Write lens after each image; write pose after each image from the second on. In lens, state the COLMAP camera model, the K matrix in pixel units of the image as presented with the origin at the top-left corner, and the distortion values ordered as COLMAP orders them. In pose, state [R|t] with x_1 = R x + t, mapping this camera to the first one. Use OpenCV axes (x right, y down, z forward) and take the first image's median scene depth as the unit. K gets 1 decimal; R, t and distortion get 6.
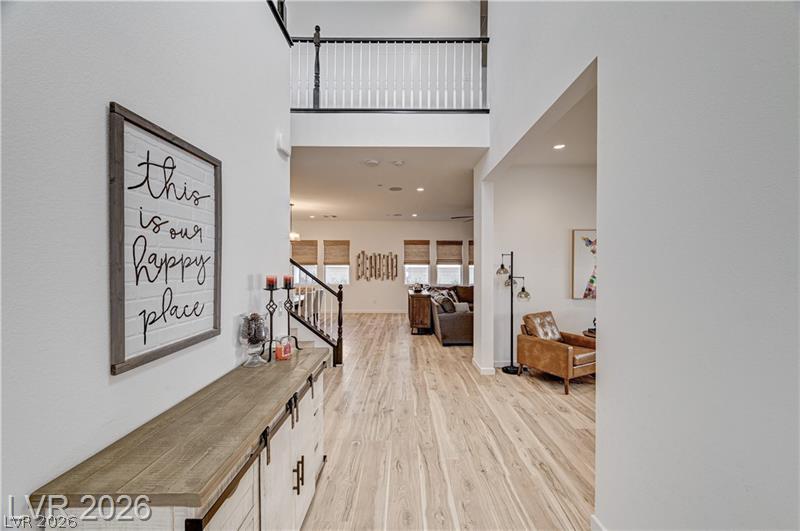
lens RADIAL K [[316.6, 0, 403.6], [0, 316.6, 265.5], [0, 0, 1]] dist [0.000380, 0.000204]
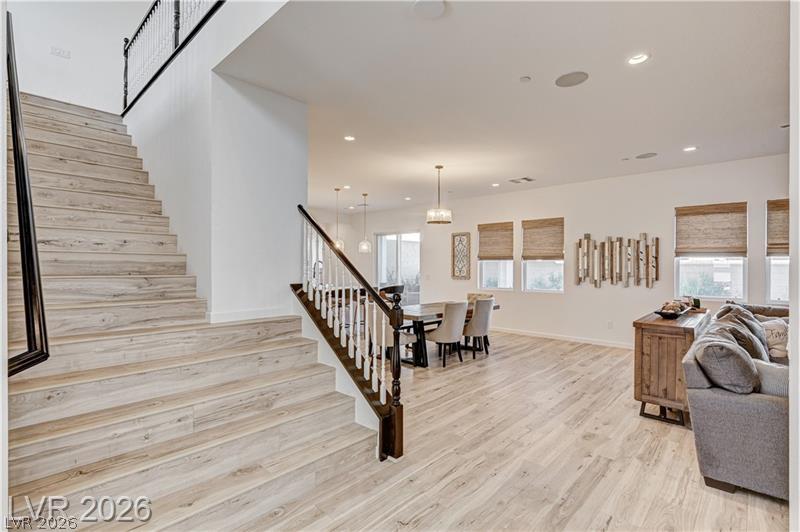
lens RADIAL K [[384.1, 0, 400.0], [0, 384.1, 266.0], [0, 0, 1]] dist [0.000200, -0.000209]
pose [[0.731070, -0.000103, -0.682302, 0.096108], [0.003726, 0.999986, 0.003842, 0.007417], [0.682292, -0.005352, 0.731060, 0.268377]]
